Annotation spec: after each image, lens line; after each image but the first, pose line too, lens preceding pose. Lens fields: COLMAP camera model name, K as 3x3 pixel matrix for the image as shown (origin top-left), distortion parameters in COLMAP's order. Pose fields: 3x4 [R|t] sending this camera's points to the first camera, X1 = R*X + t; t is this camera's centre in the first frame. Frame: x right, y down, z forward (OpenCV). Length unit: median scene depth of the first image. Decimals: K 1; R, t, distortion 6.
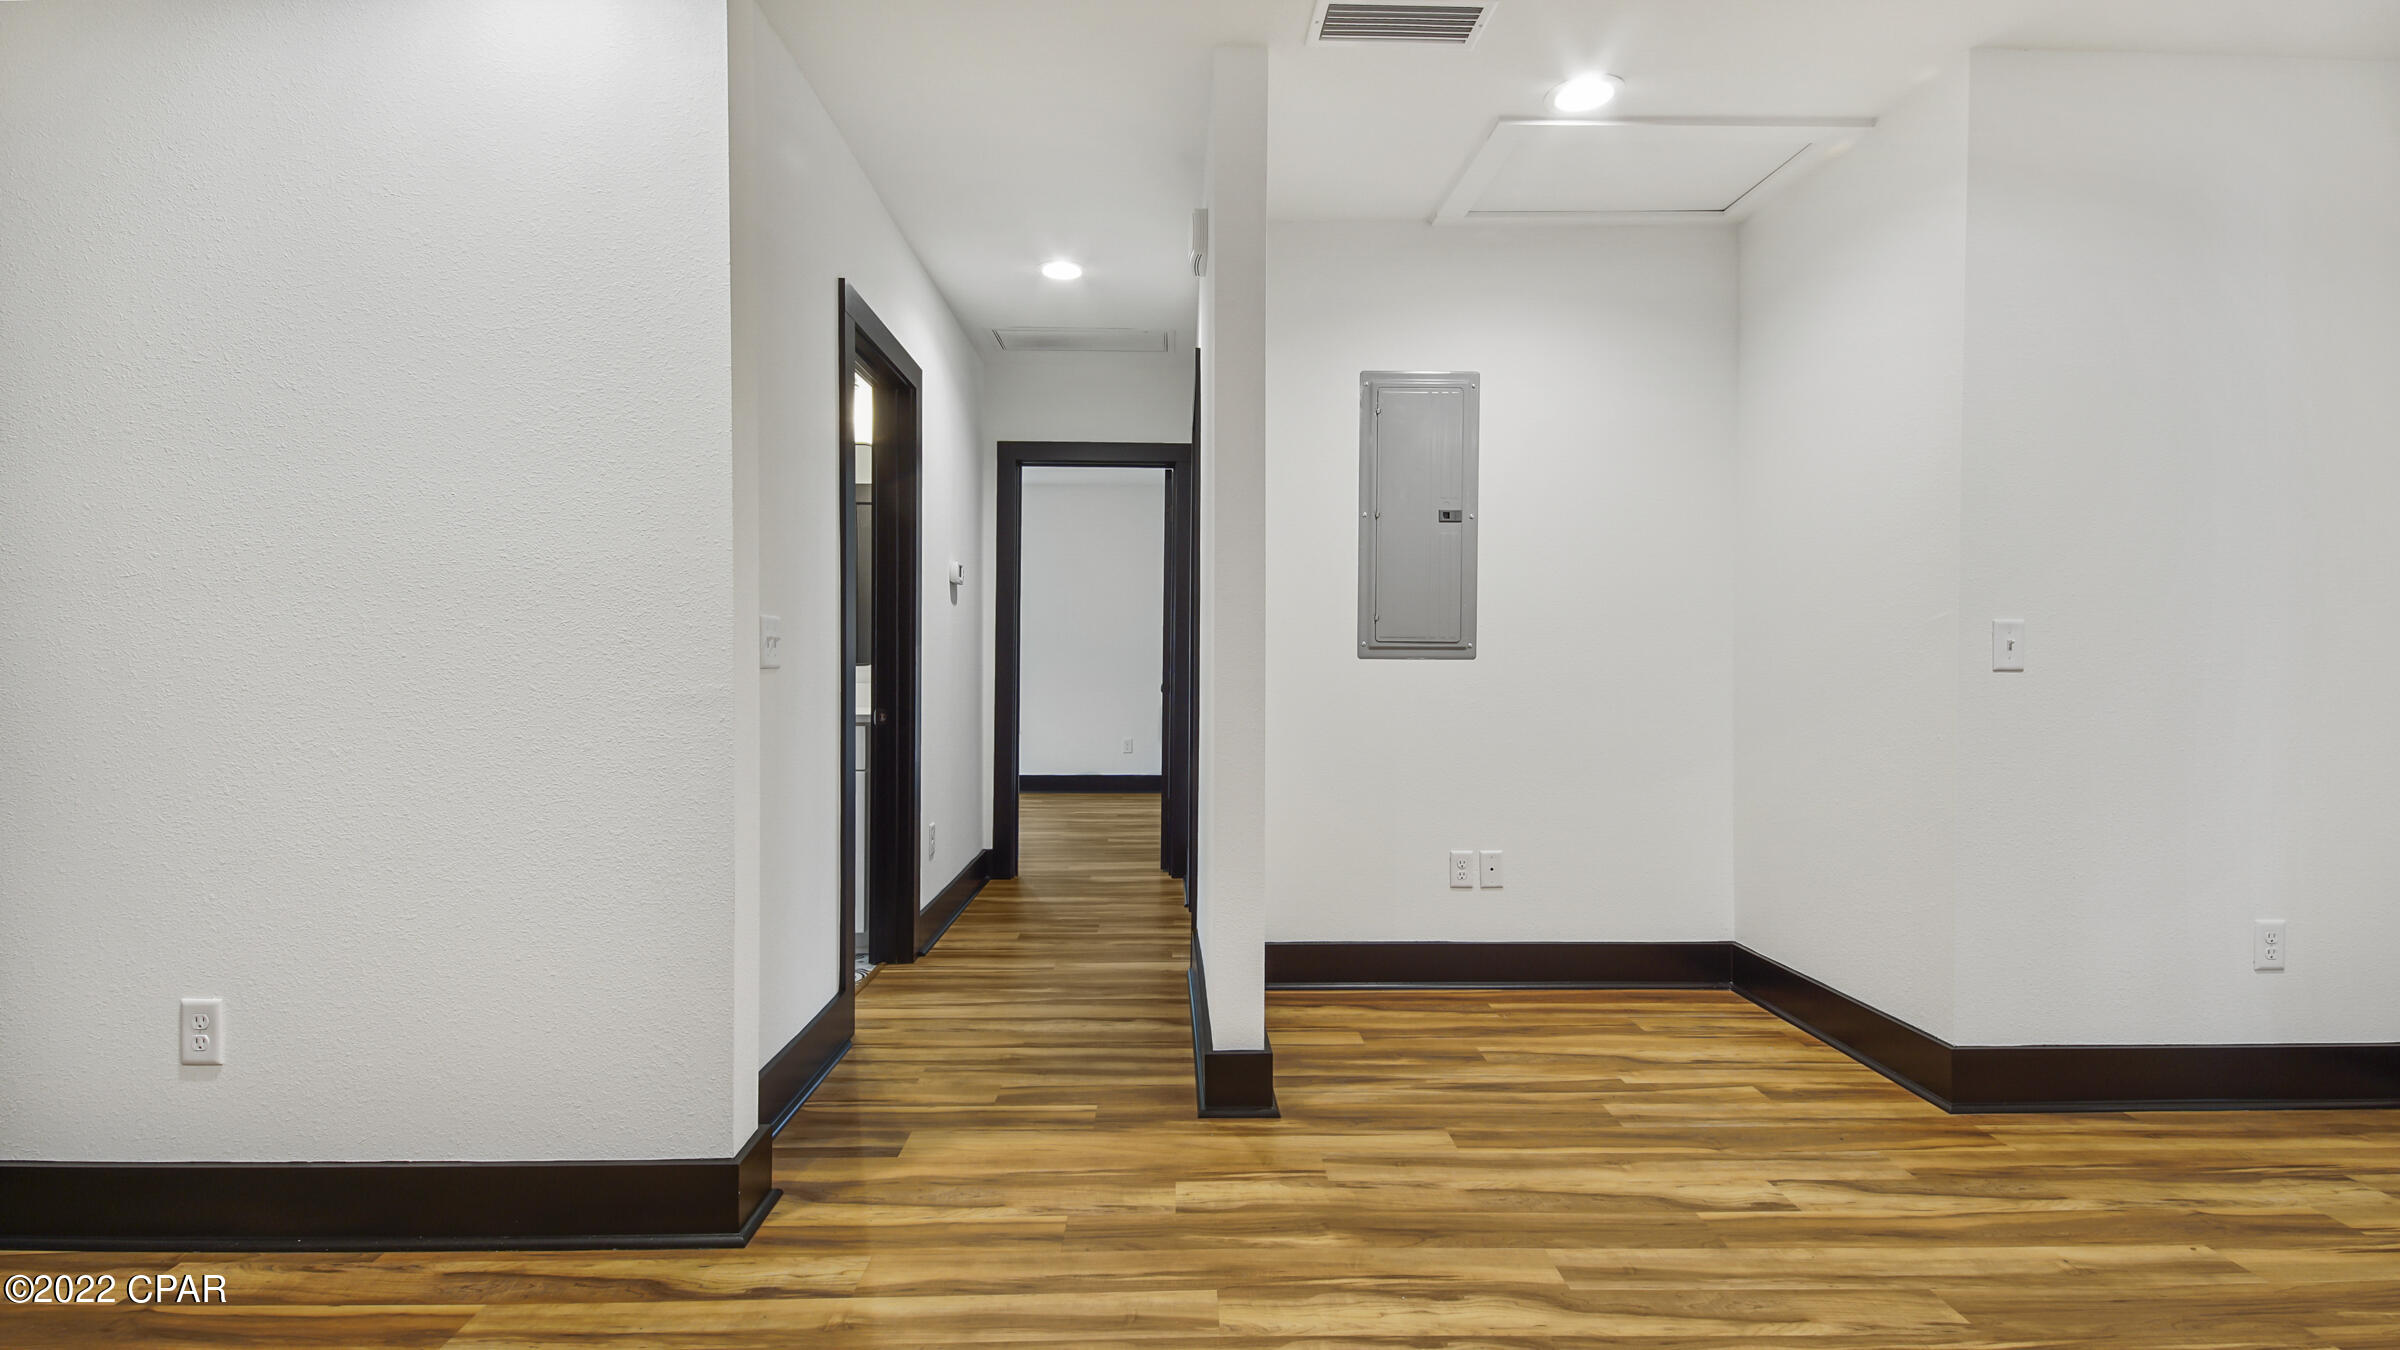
lens RADIAL K [[1048.4, 0, 1185.8], [0, 1048.4, 676.7], [0, 0, 1]] dist [0.006771, -0.003511]
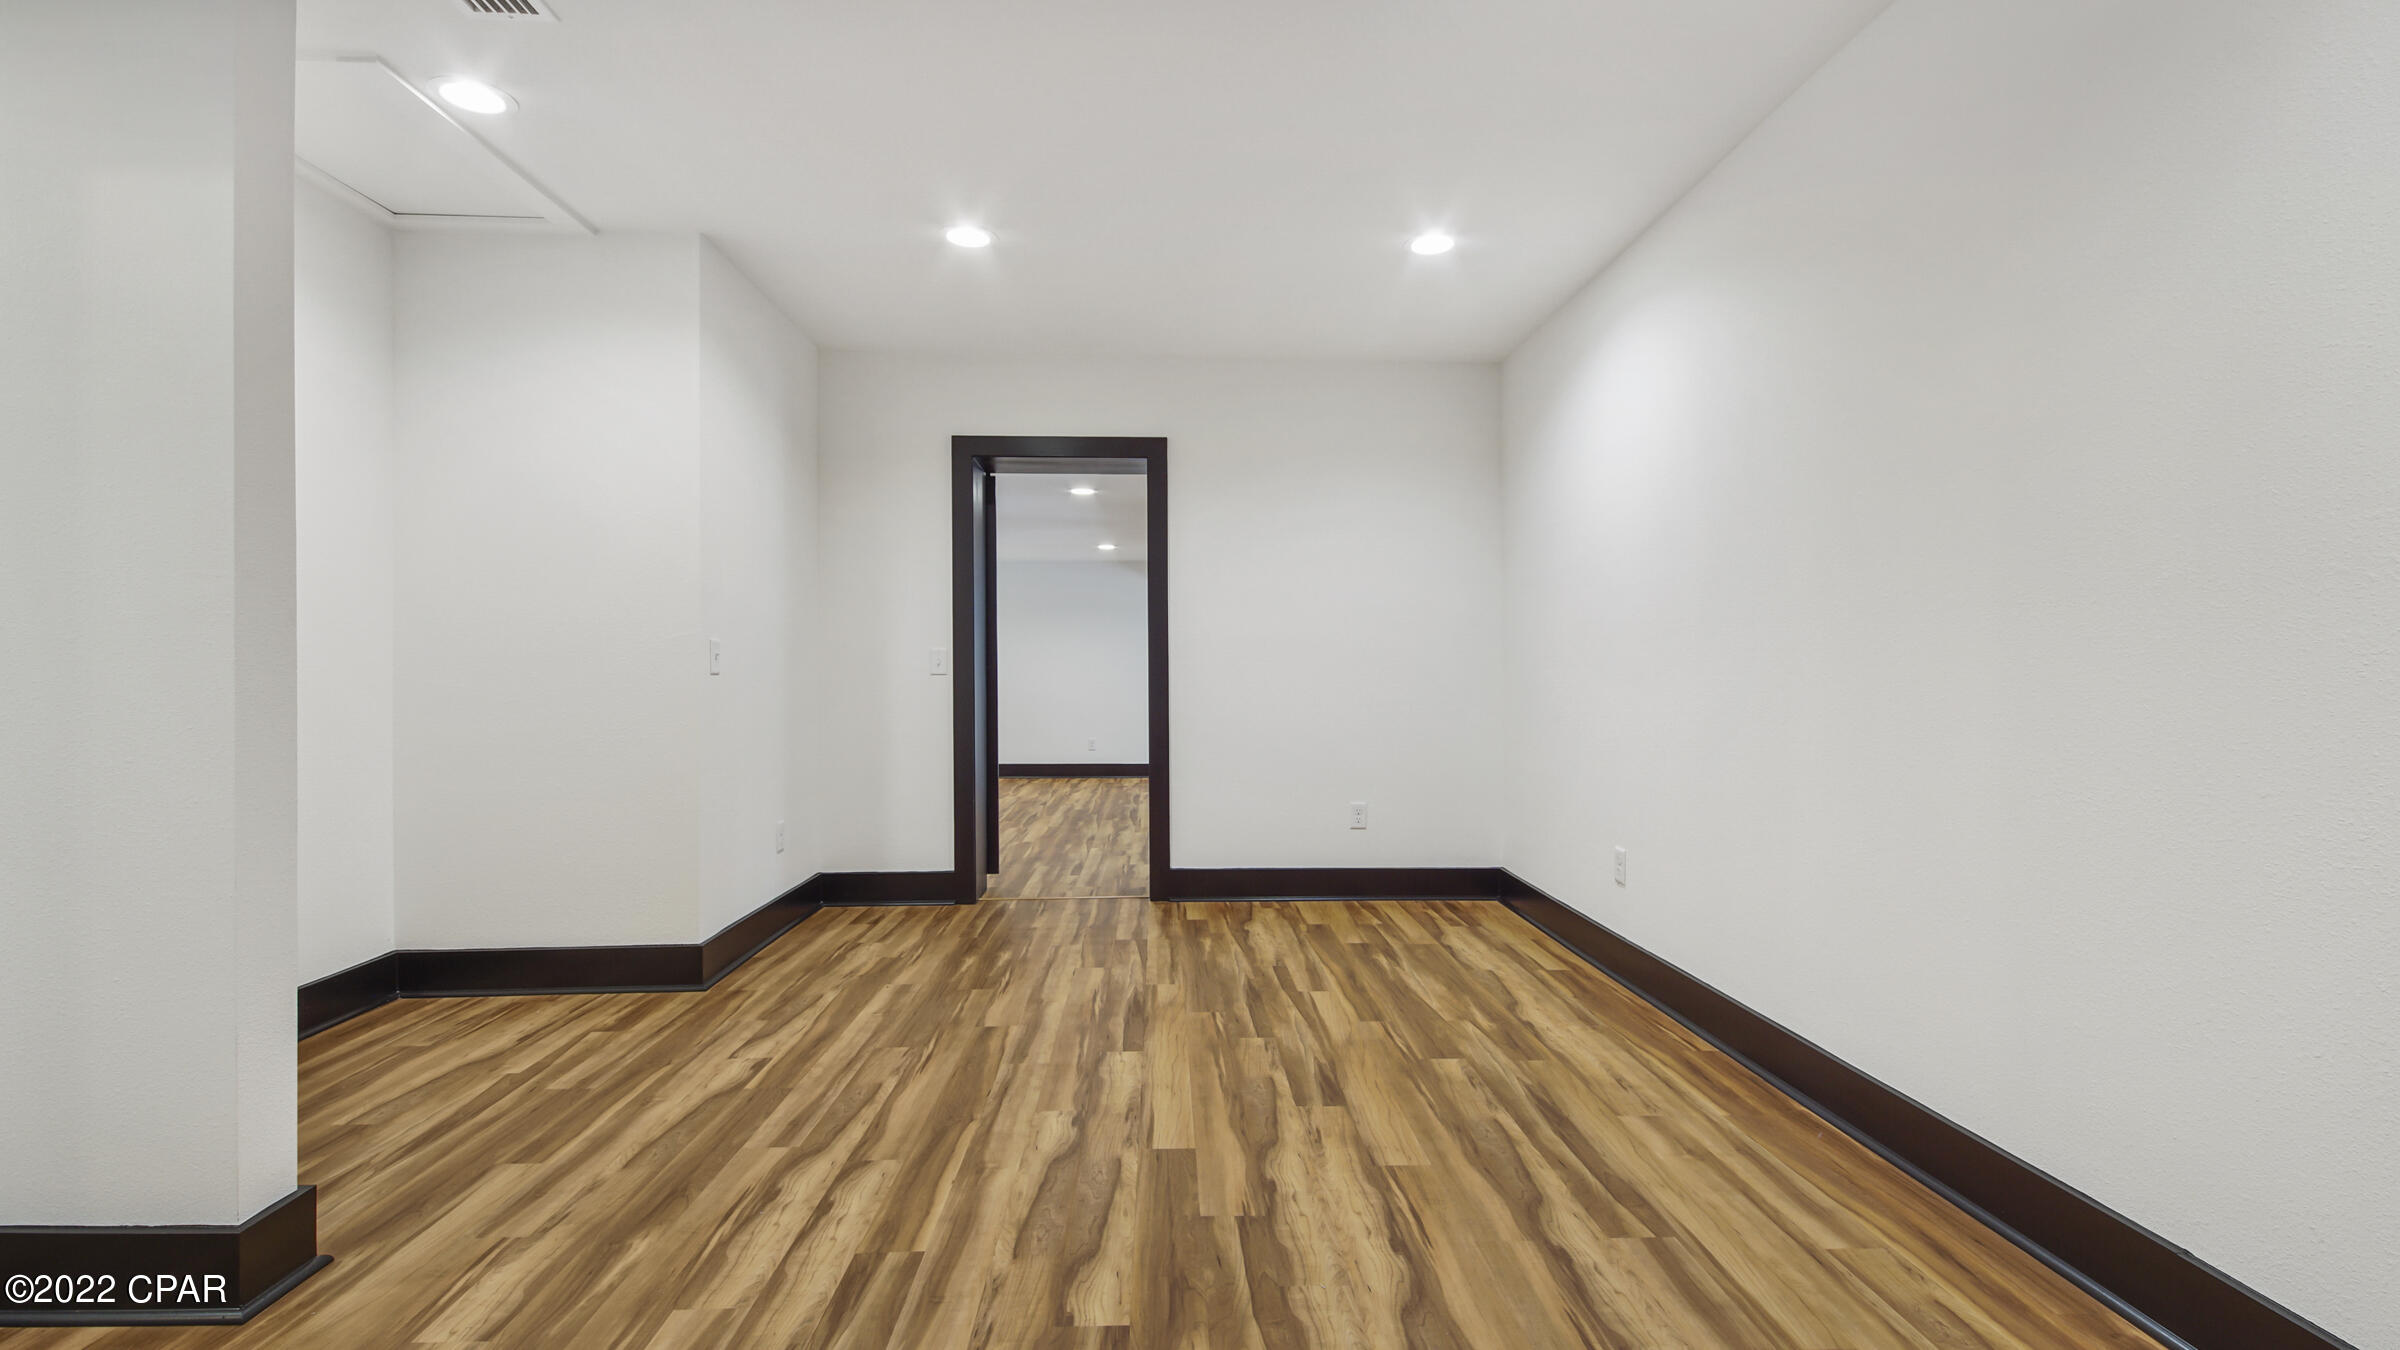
lens RADIAL K [[1048.4, 0, 1193.5], [0, 1048.4, 663.7], [0, 0, 1]] dist [0.006771, -0.003511]
pose [[-0.021386, 0.006476, 0.999750, -0.709326], [0.011259, 0.999917, -0.006236, -0.003645], [-0.999708, 0.011123, -0.021457, 0.392952]]
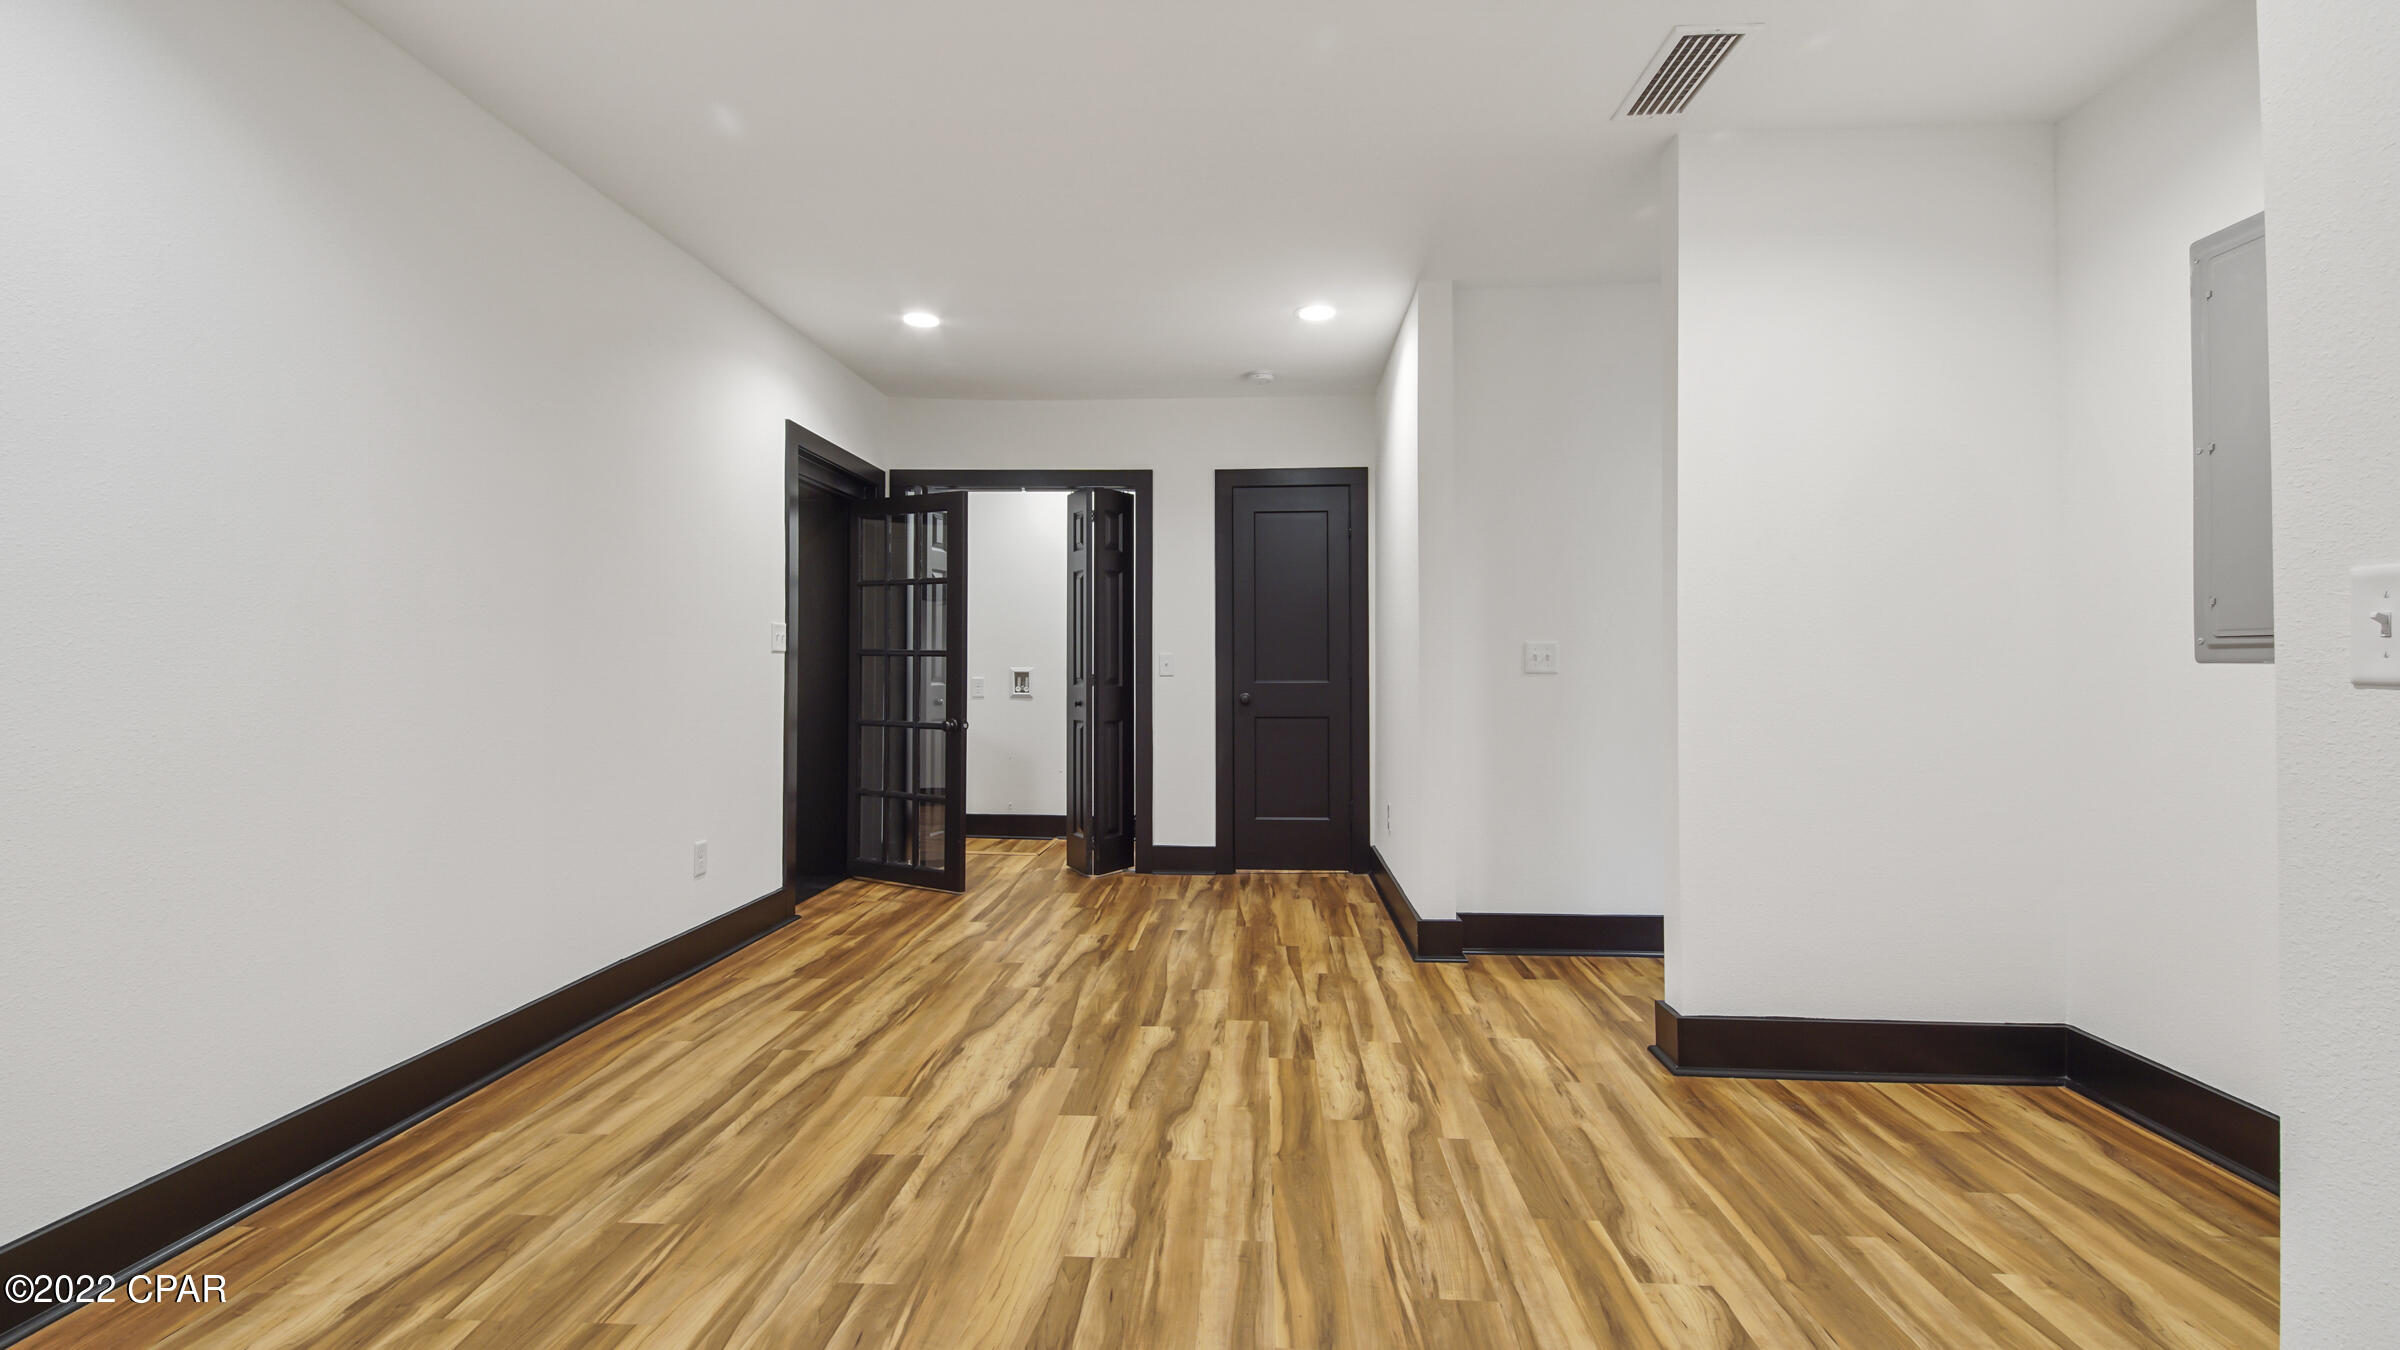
lens RADIAL K [[1048.4, 0, 1203.7], [0, 1048.4, 672.7], [0, 0, 1]] dist [0.006771, -0.003511]
pose [[-0.063643, 0.003056, -0.997968, 1.272937], [-0.012658, 0.999912, 0.003869, -0.007849], [0.997892, 0.012878, -0.063598, 0.578713]]
